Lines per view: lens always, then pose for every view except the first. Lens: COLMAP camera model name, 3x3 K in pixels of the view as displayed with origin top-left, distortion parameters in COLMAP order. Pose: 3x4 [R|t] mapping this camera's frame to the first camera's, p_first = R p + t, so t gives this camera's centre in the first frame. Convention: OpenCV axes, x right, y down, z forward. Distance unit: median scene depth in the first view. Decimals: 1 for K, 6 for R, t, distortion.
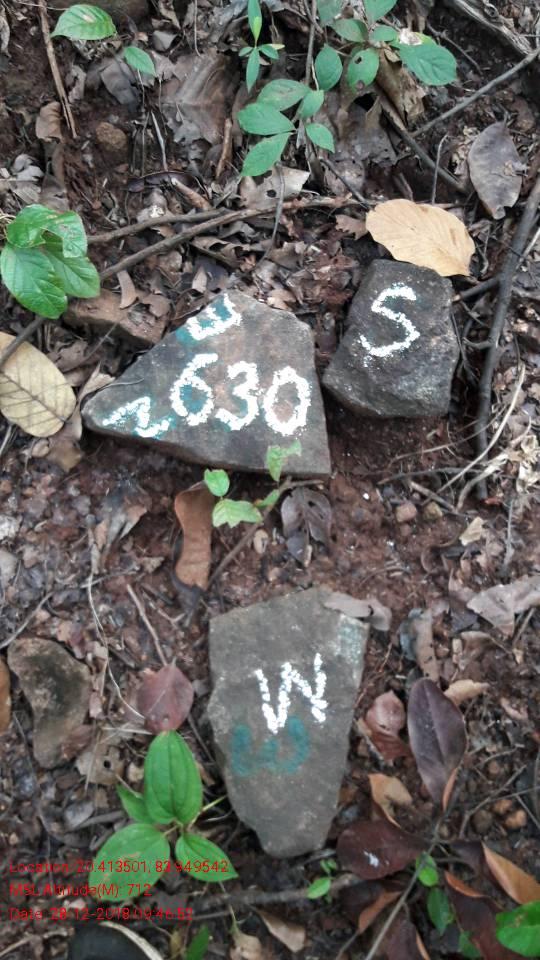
lens RADIAL K [[820.8, 0, 273.6], [0, 820.8, 479.1], [0, 0, 1]] dist [0.027786, -0.062153]
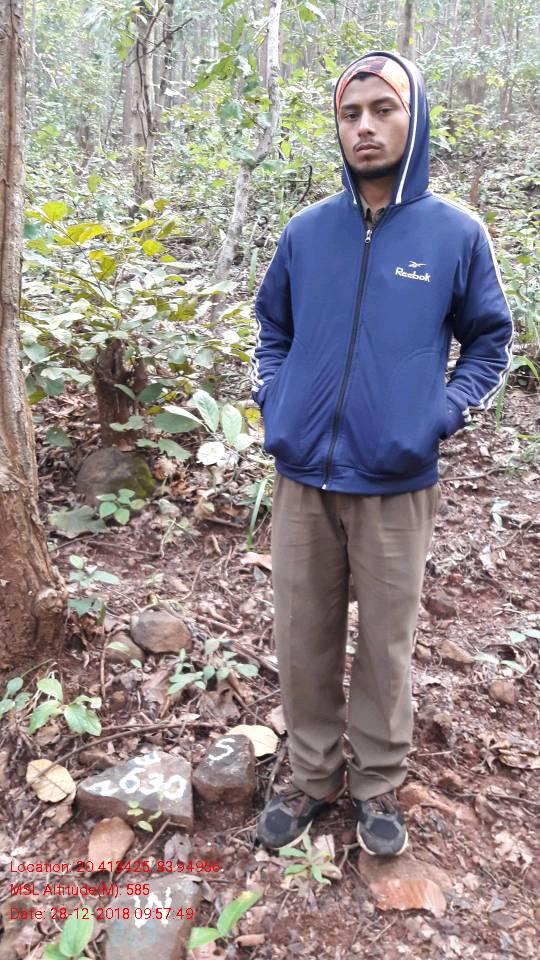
lens RADIAL K [[820.8, 0, 269.2], [0, 820.8, 480.9], [0, 0, 1]] dist [0.027786, -0.062153]
pose [[0.998511, 0.020015, -0.050739, 0.349497], [-0.054043, 0.488808, -0.870716, 1.341191], [0.007374, 0.872162, 0.489162, -0.720199]]
